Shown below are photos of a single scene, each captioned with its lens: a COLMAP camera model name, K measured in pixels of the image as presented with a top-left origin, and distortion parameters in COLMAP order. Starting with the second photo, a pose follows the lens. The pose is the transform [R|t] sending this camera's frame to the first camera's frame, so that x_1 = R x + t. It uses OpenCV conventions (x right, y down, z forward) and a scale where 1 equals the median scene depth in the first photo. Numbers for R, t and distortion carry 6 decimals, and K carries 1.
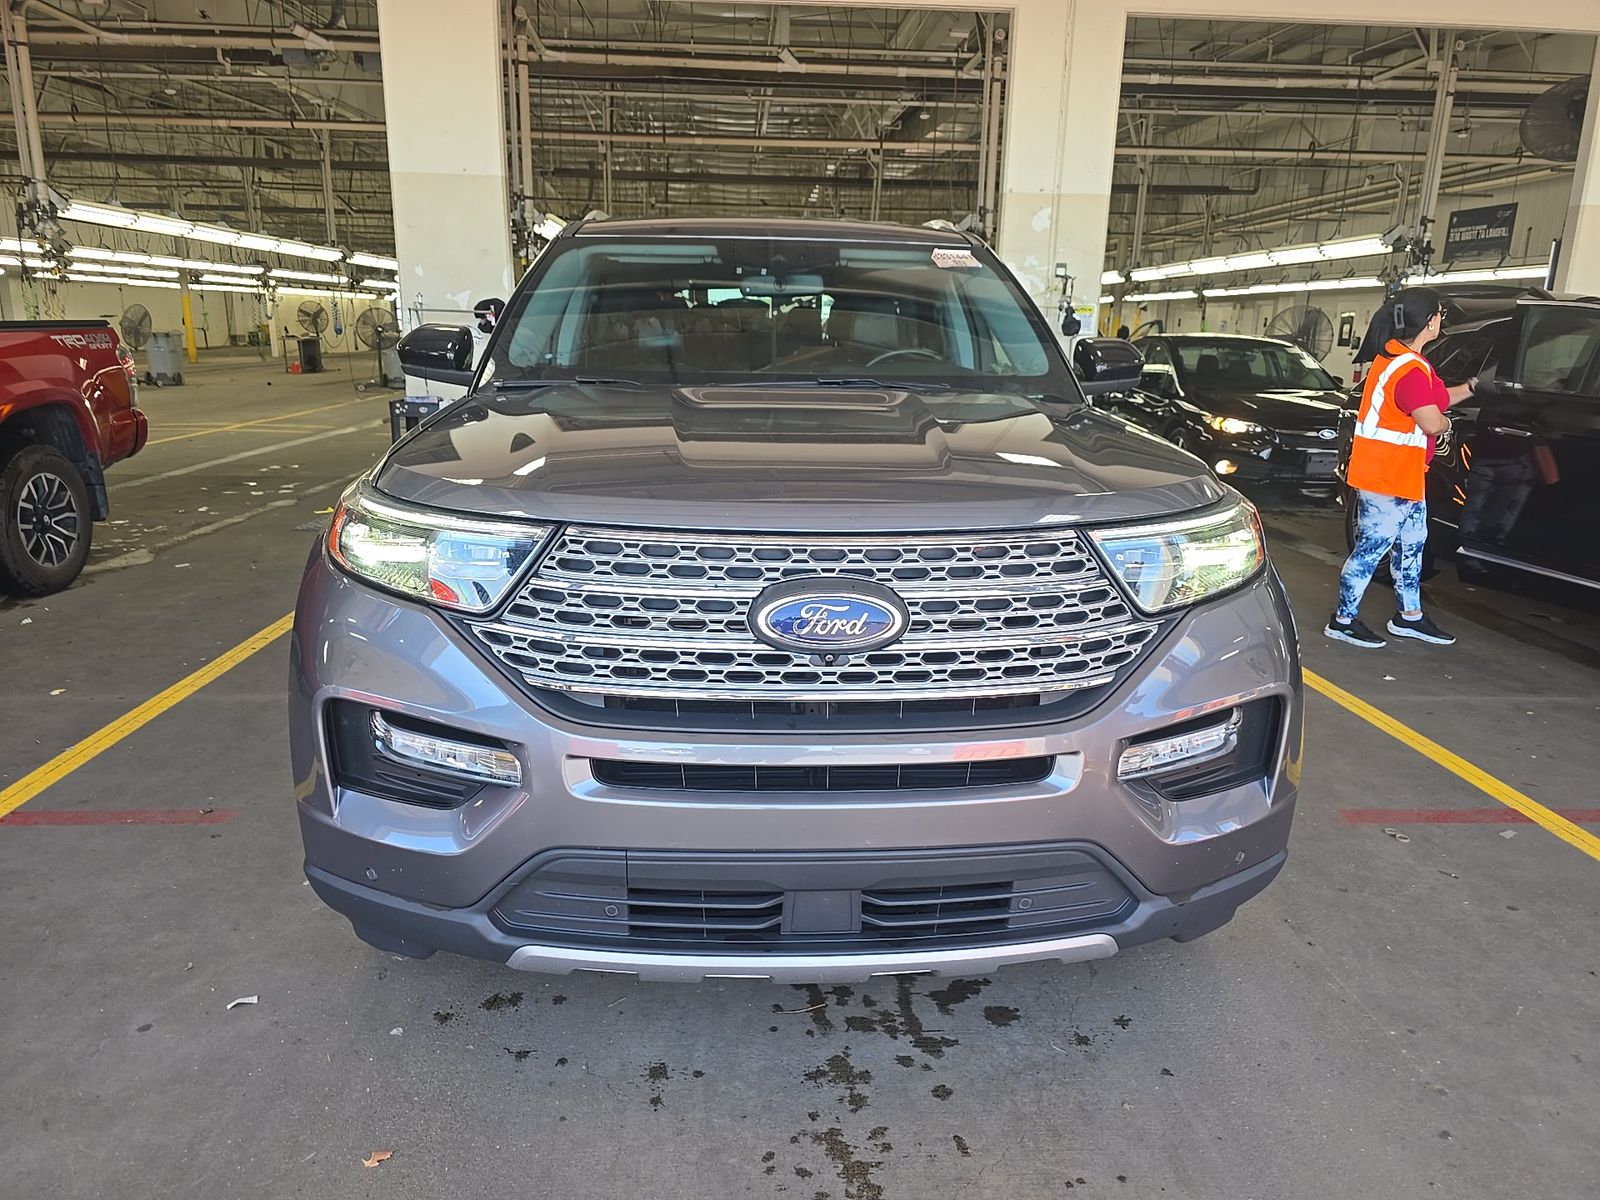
lens RADIAL K [[1089.1, 0, 800.0], [0, 1089.1, 600.0], [0, 0, 1]] dist [0.054987, -0.051145]
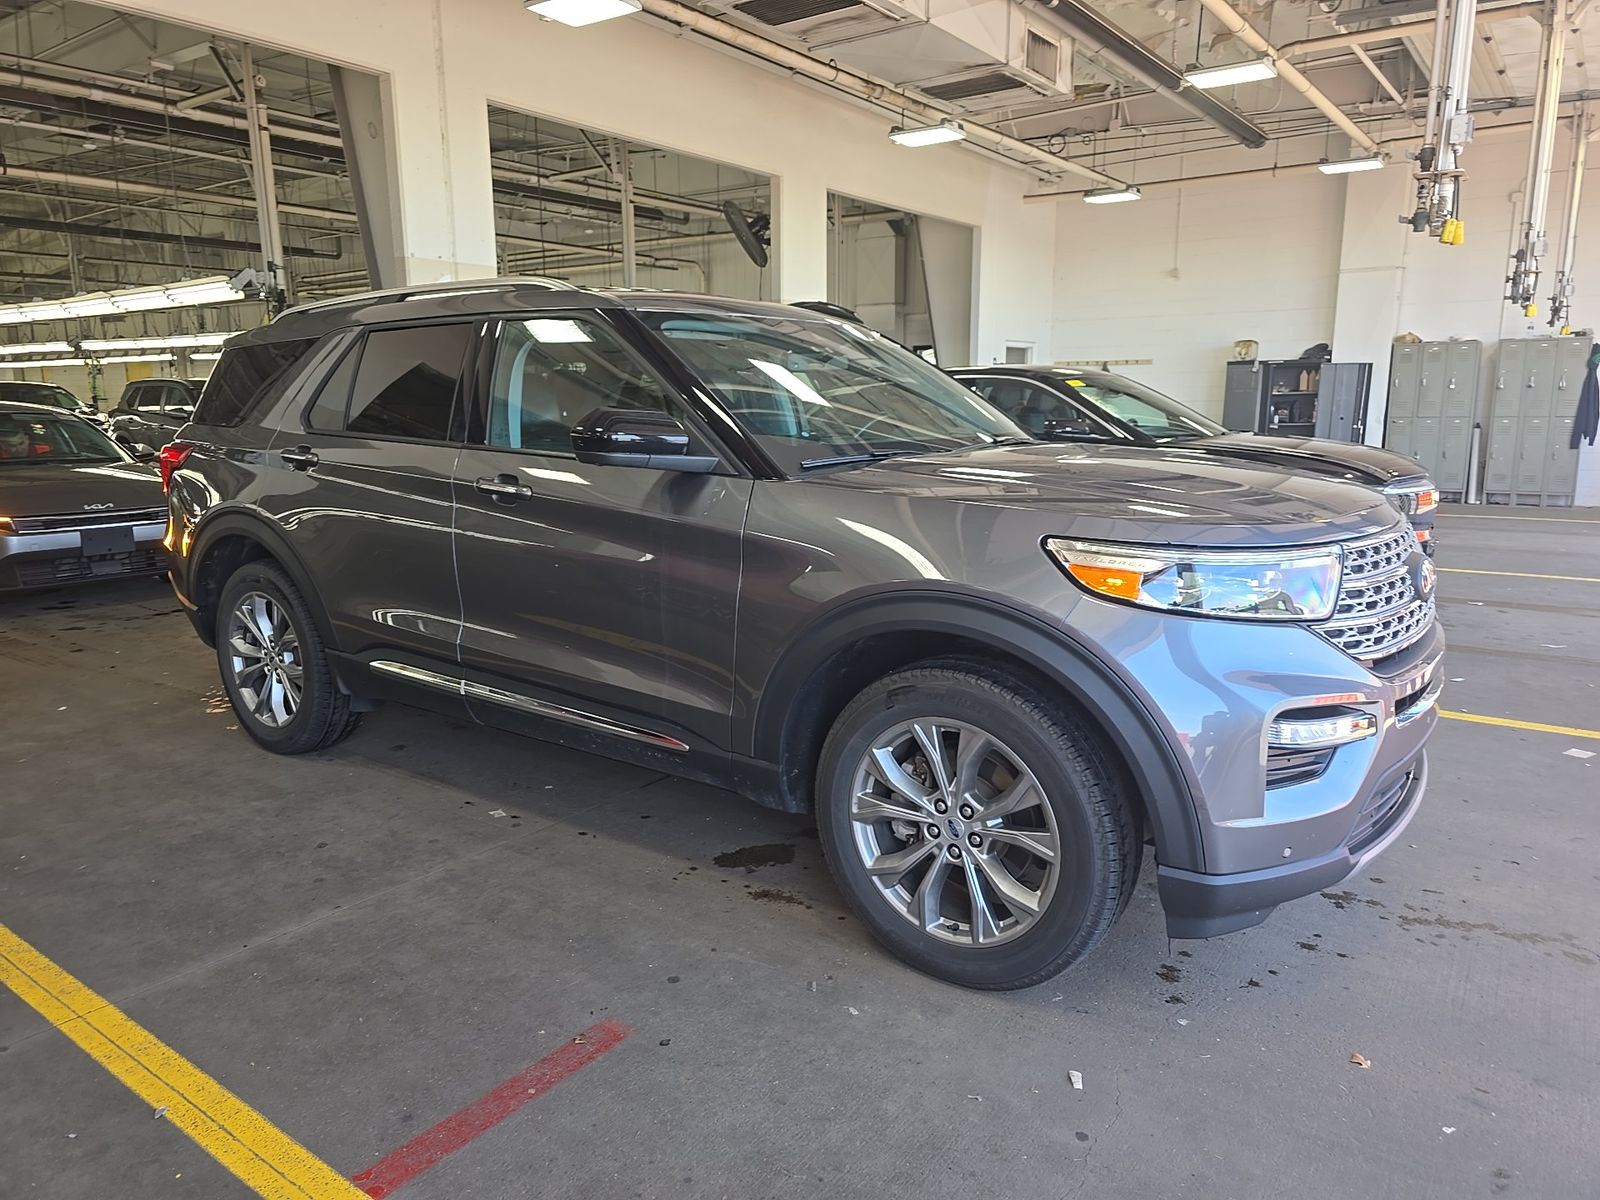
lens RADIAL K [[1089.1, 0, 800.0], [0, 1089.1, 600.0], [0, 0, 1]] dist [0.054987, -0.051145]
pose [[0.638987, -0.164358, 0.751453, -0.928619], [0.201934, 0.978485, 0.042302, -0.105918], [-0.742239, 0.124714, 0.658429, 0.328233]]
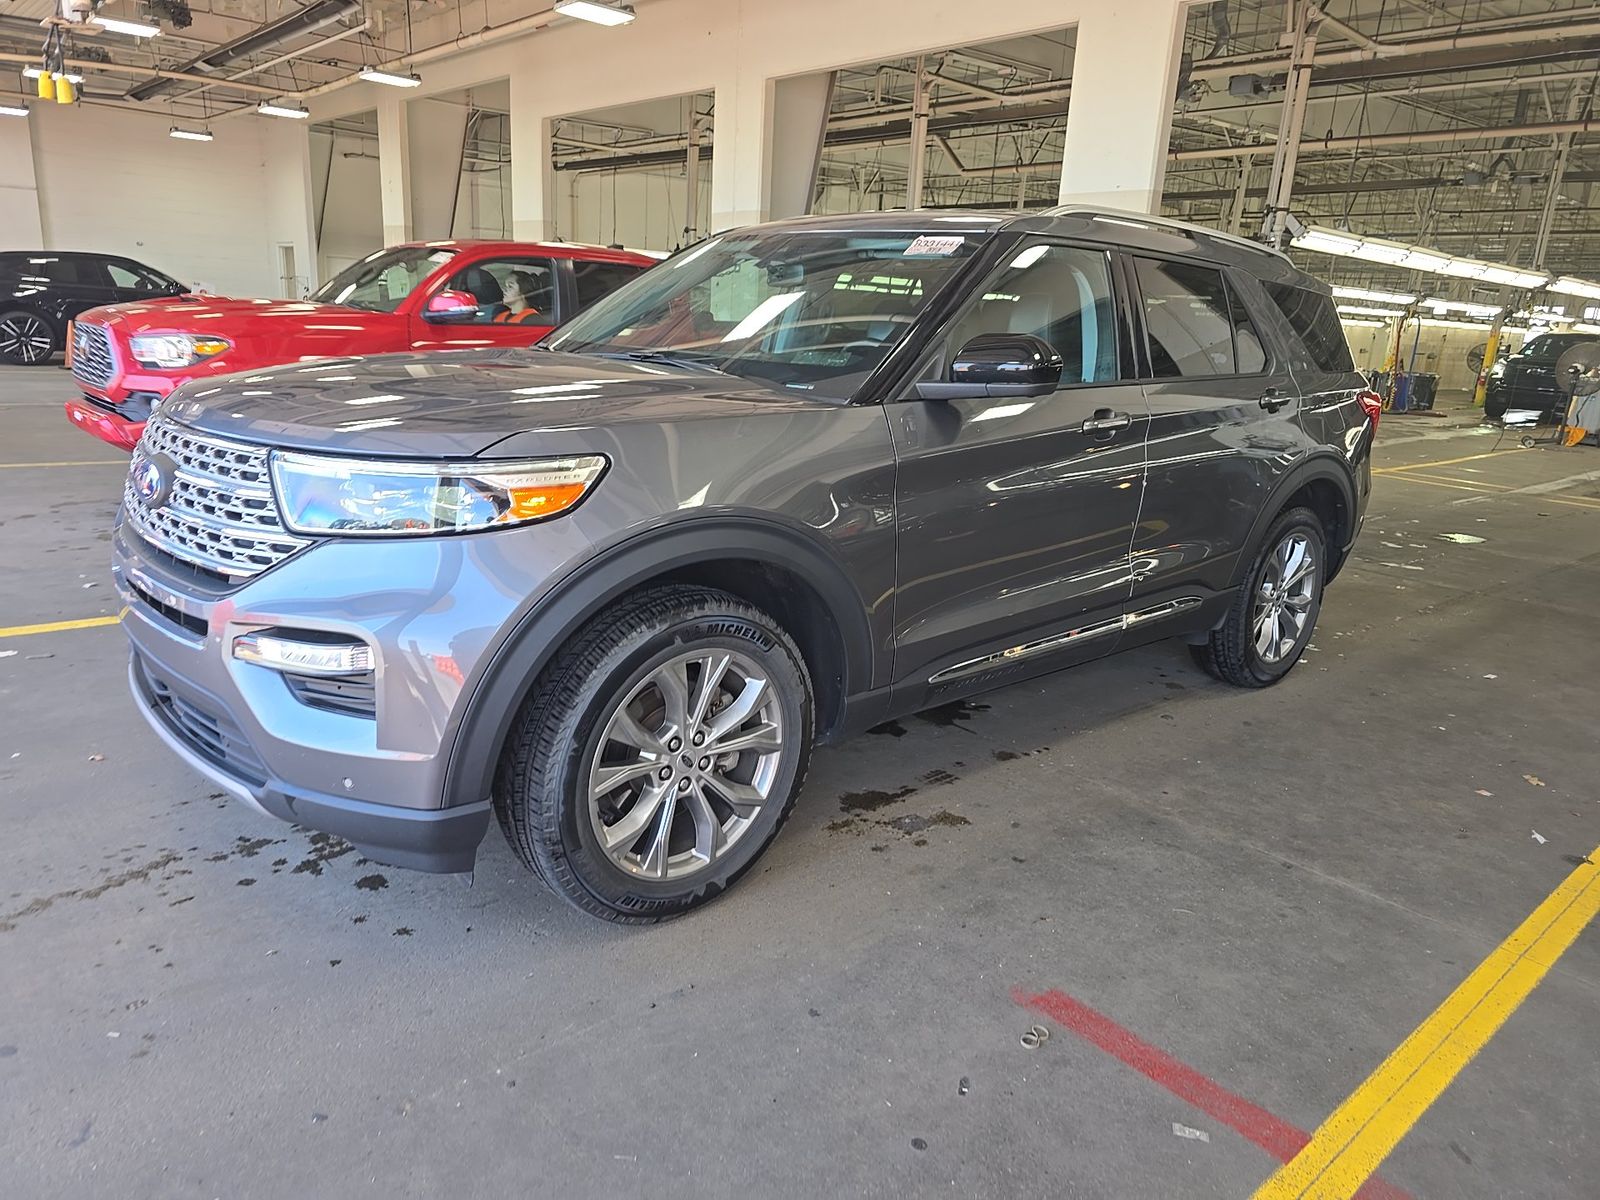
lens RADIAL K [[1056.2, 0, 763.2], [0, 1056.2, 623.7], [0, 0, 1]] dist [0.050987, -0.046983]
pose [[0.615167, 0.231056, -0.753779, 0.850440], [-0.231109, 0.966939, 0.107785, -0.073132], [0.753762, 0.107899, 0.648228, 0.381151]]
